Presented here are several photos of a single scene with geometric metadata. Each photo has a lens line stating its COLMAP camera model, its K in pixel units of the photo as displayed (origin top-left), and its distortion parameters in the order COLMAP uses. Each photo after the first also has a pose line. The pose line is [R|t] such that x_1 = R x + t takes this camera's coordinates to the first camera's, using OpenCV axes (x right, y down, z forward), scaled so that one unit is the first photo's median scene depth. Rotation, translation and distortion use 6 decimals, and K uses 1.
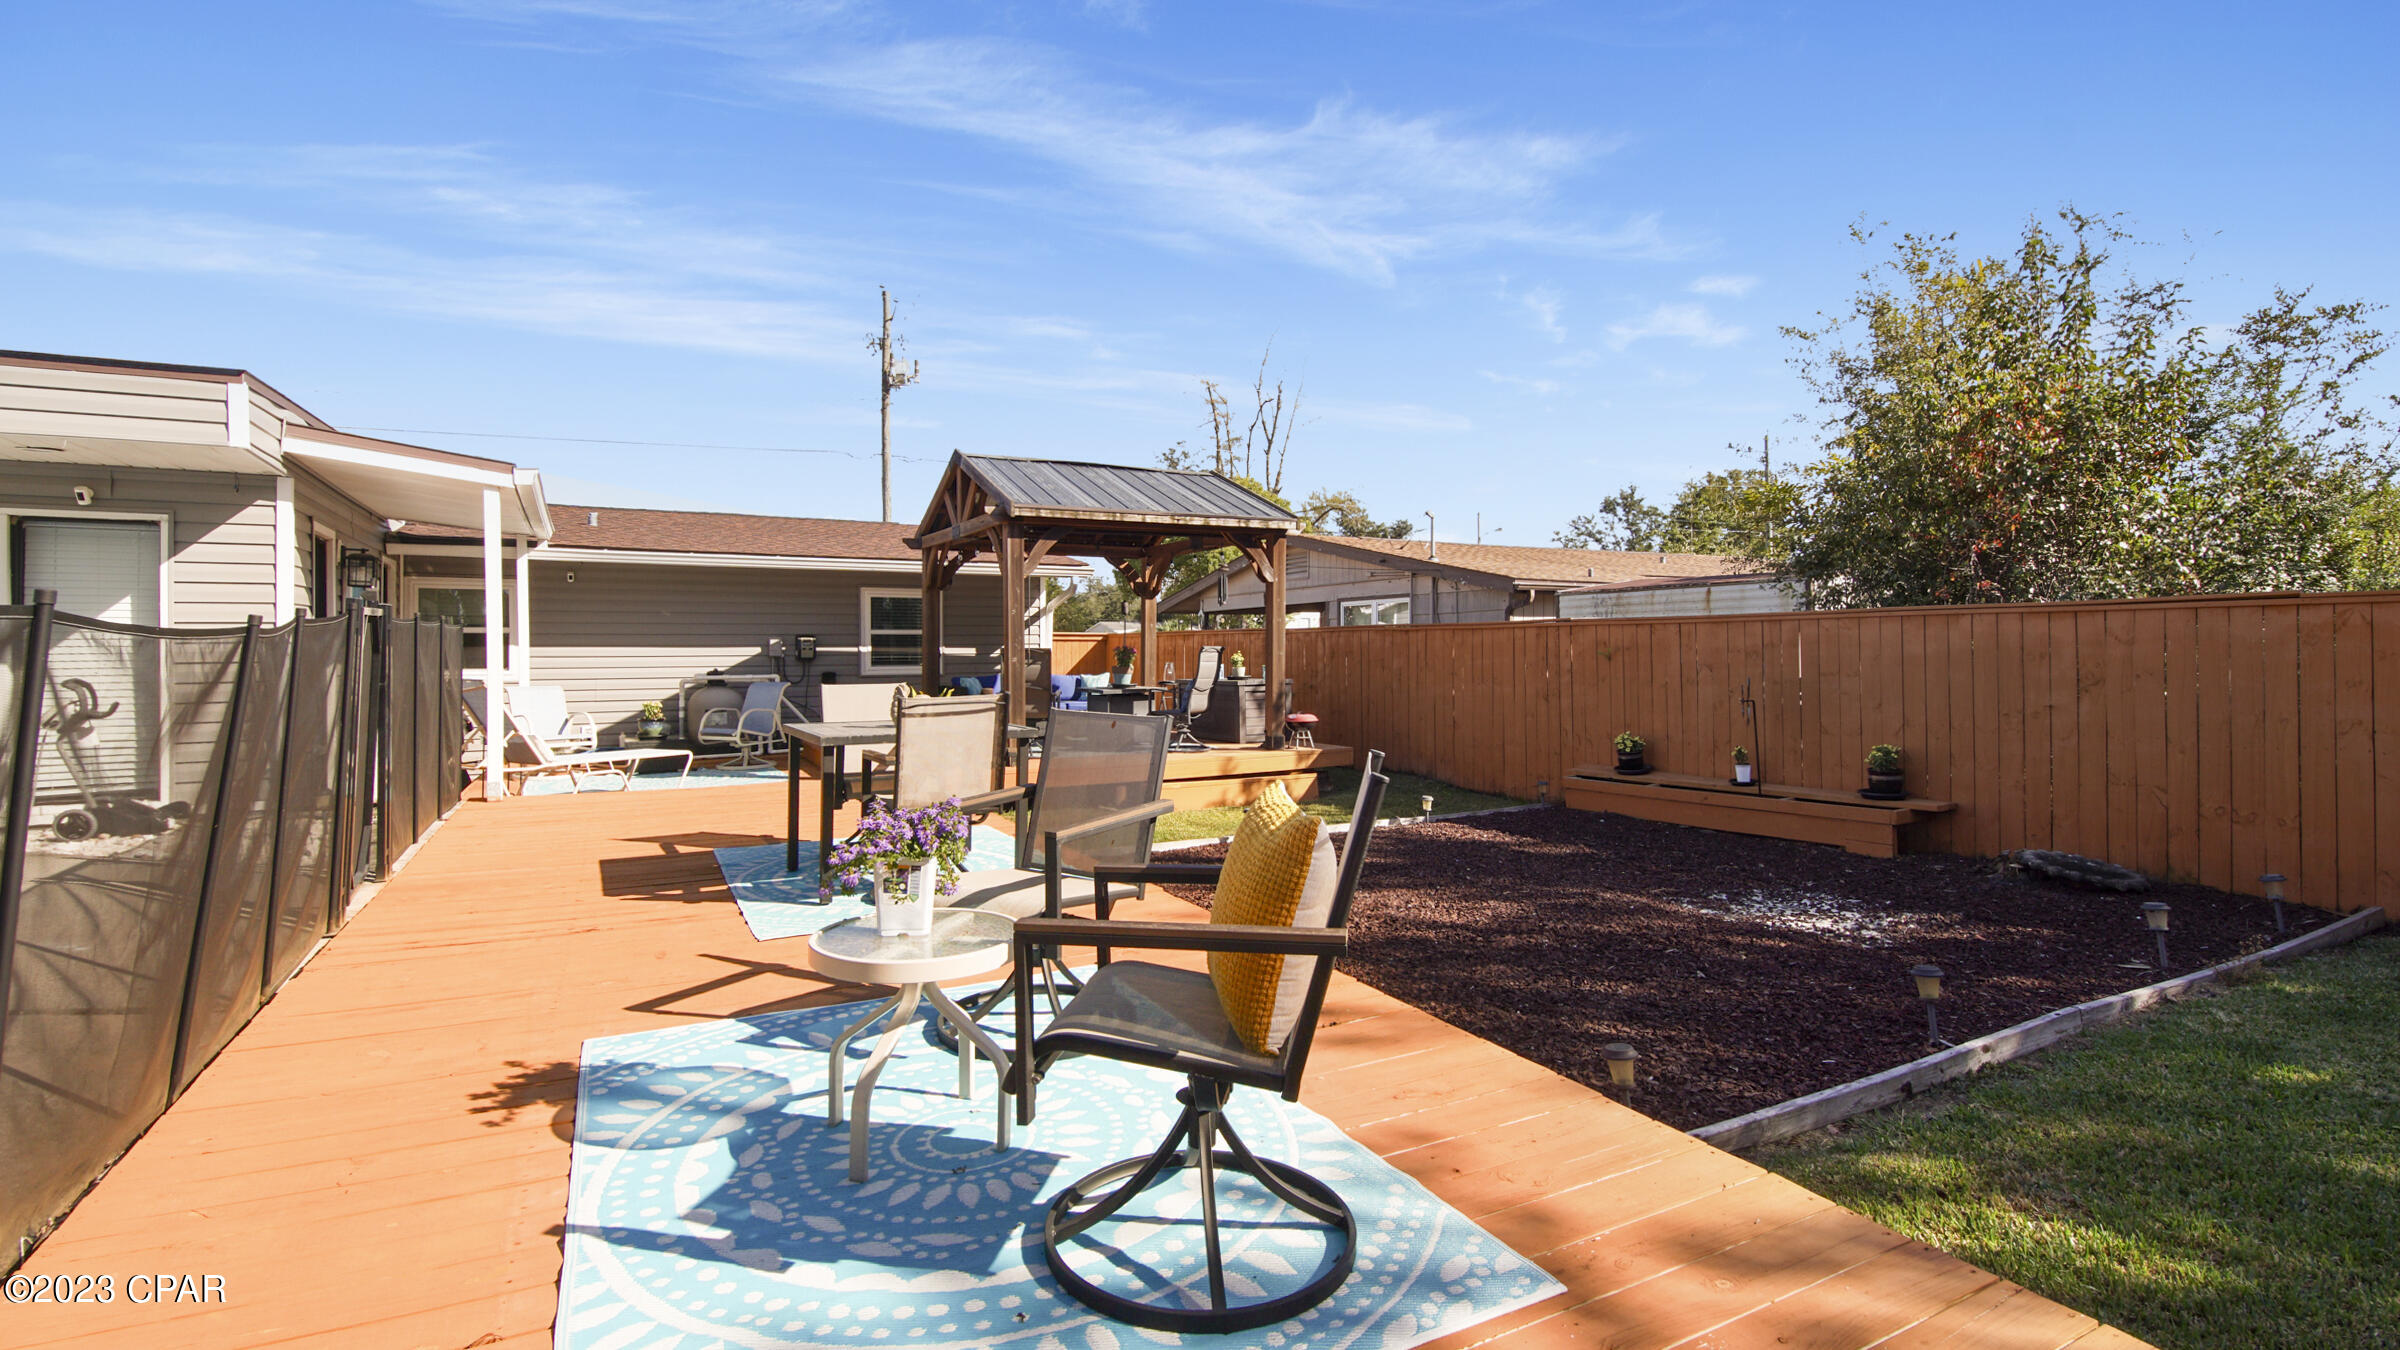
lens RADIAL K [[1089.4, 0, 1199.8], [0, 1089.4, 656.6], [0, 0, 1]] dist [0.032205, -0.000081]
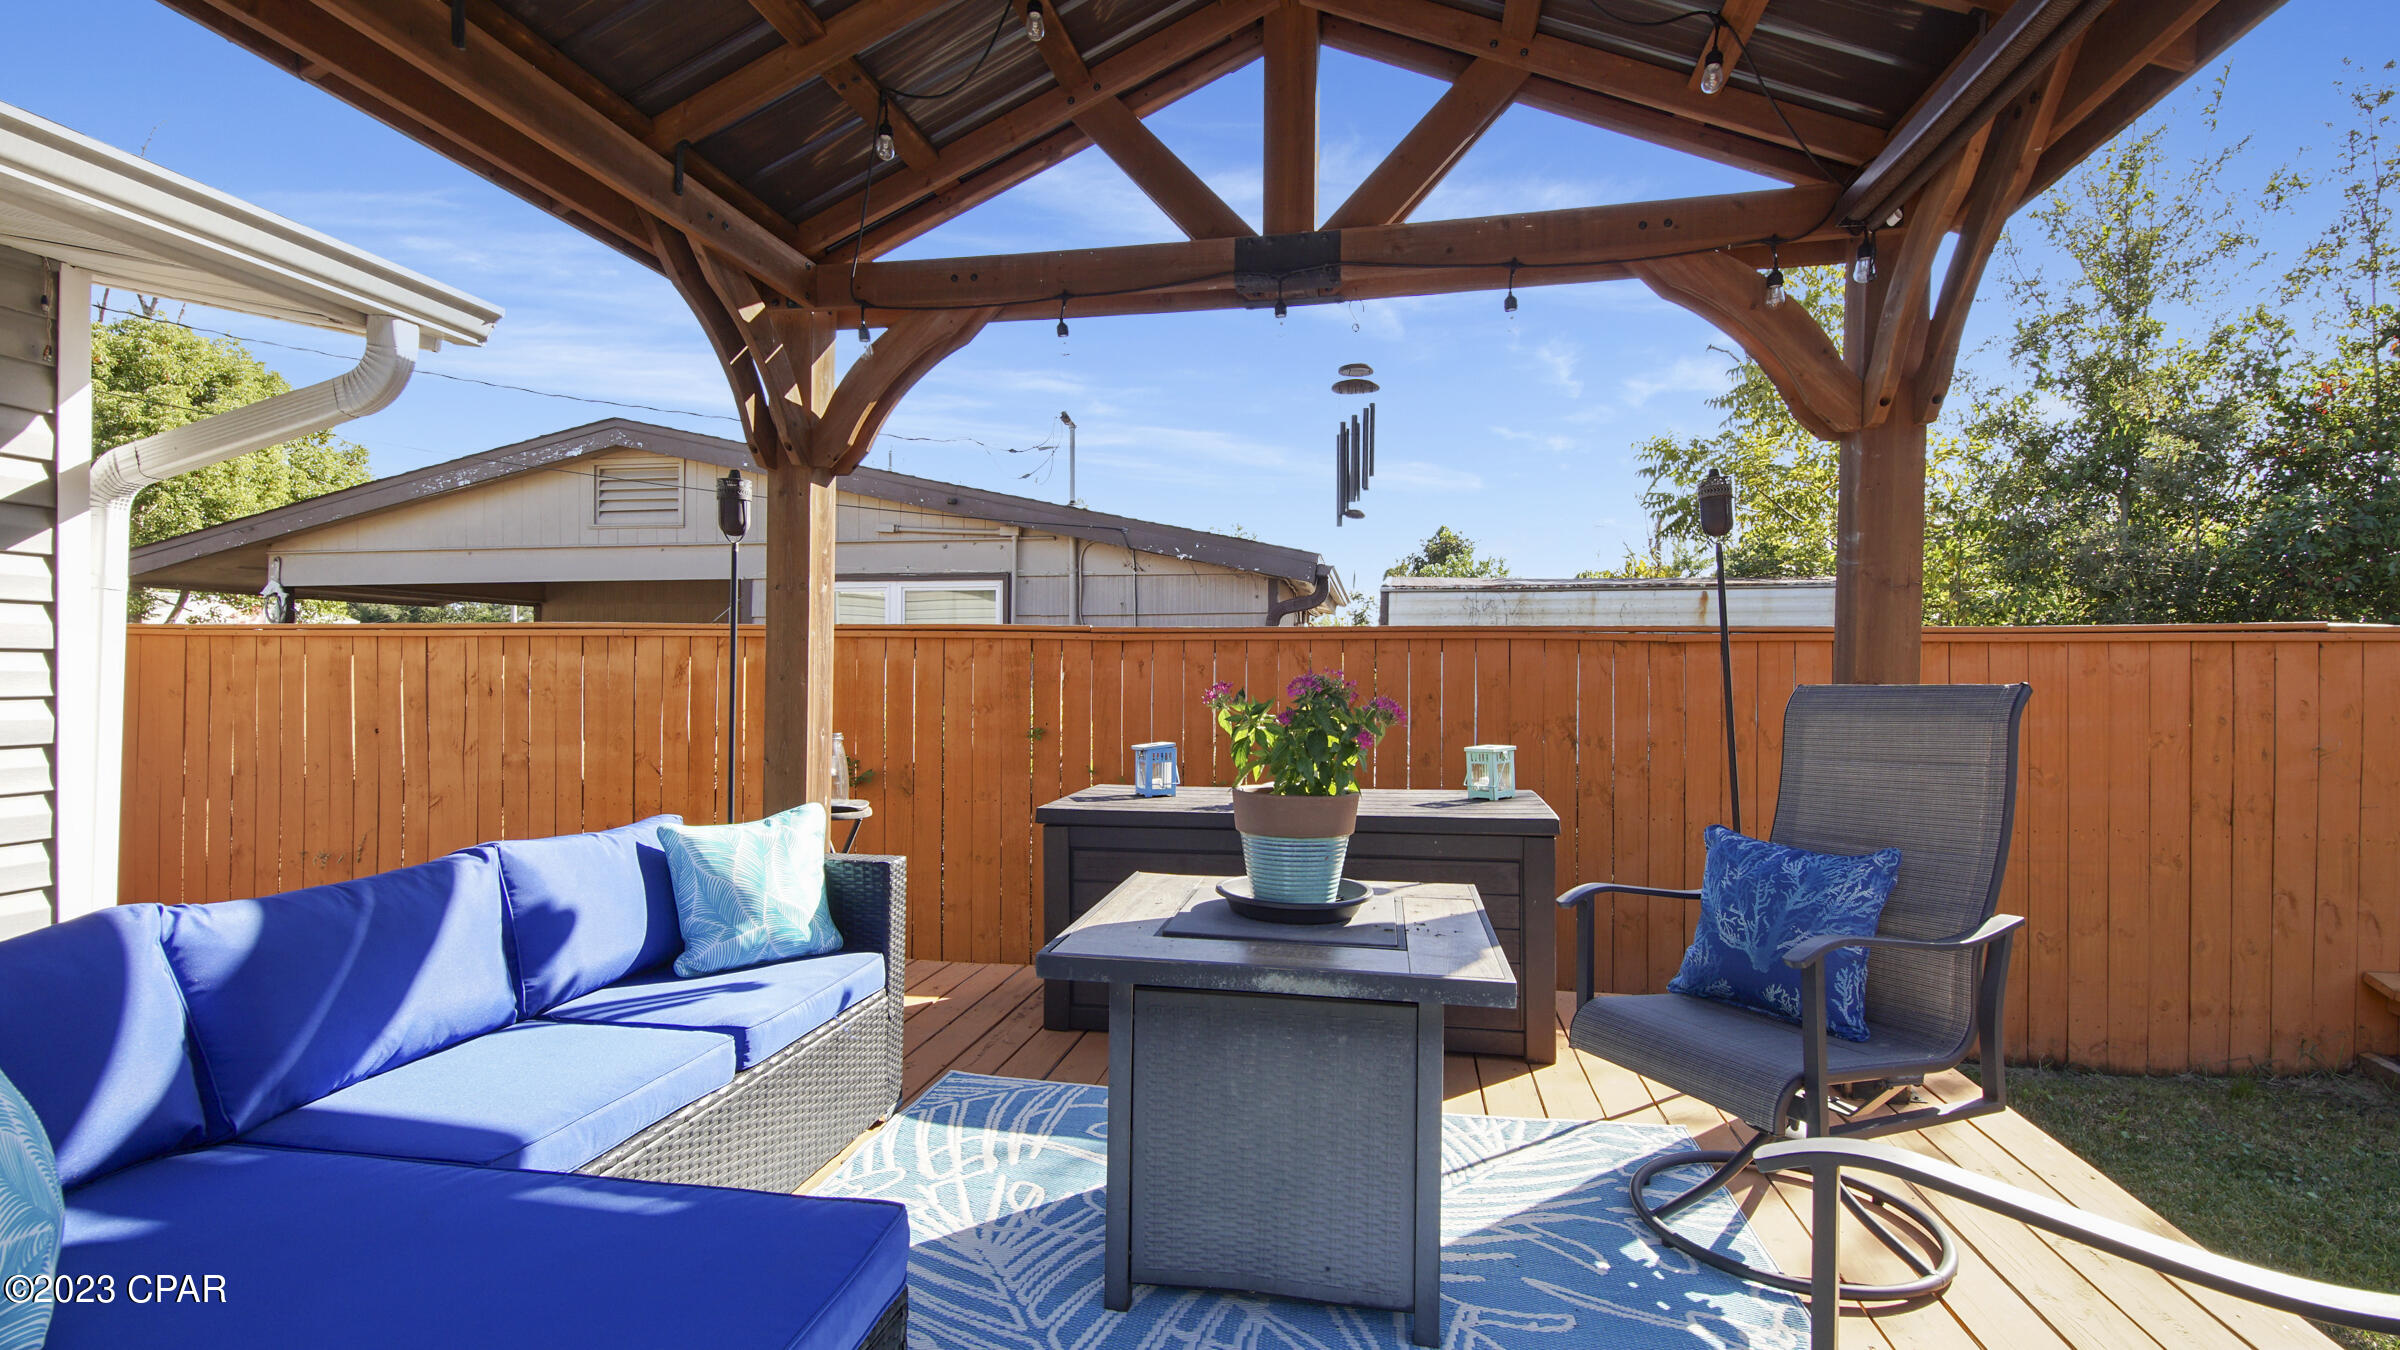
lens RADIAL K [[1107.1, 0, 1193.9], [0, 1107.1, 690.2], [0, 0, 1]] dist [0.043737, -0.027410]
pose [[0.623237, 0.002438, 0.782029, -0.193365], [-0.004260, 0.999991, 0.000277, -0.006115], [-0.782021, -0.003504, 0.623242, 0.806675]]
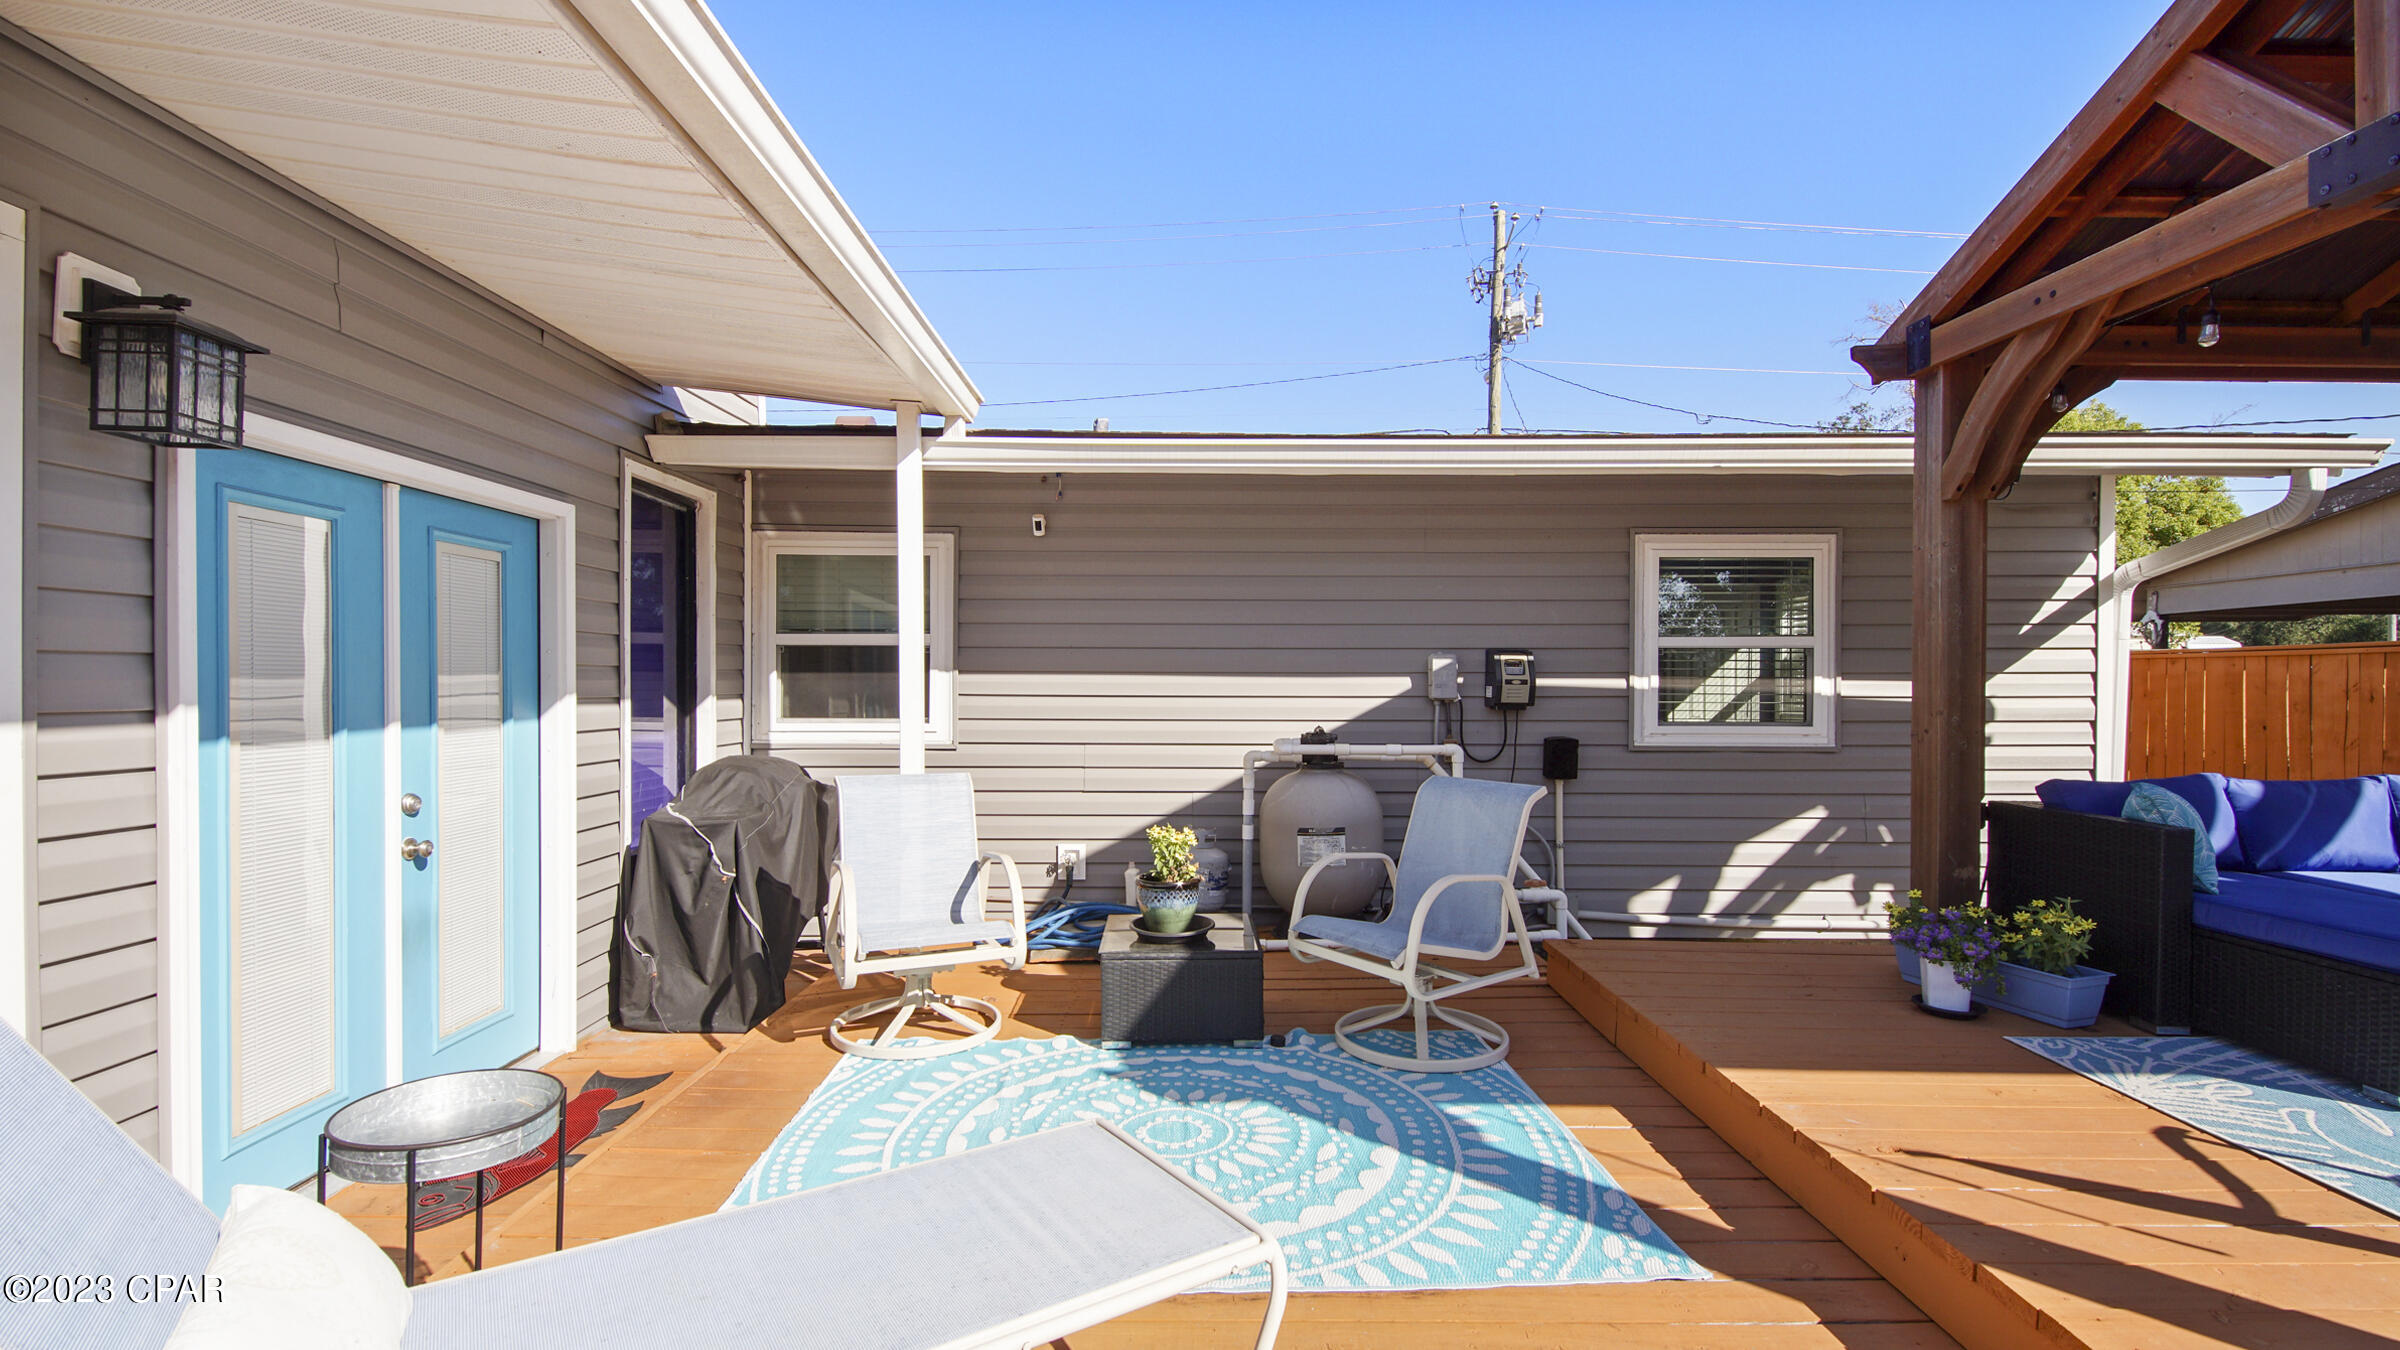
lens RADIAL K [[1044.2, 0, 1195.6], [0, 1044.2, 691.9], [0, 0, 1]] dist [0.038414, -0.021201]
pose [[0.880933, 0.011124, -0.473111, -0.276354], [-0.010568, 0.999937, 0.003832, -0.003250], [0.473124, 0.001624, 0.880995, 0.585747]]
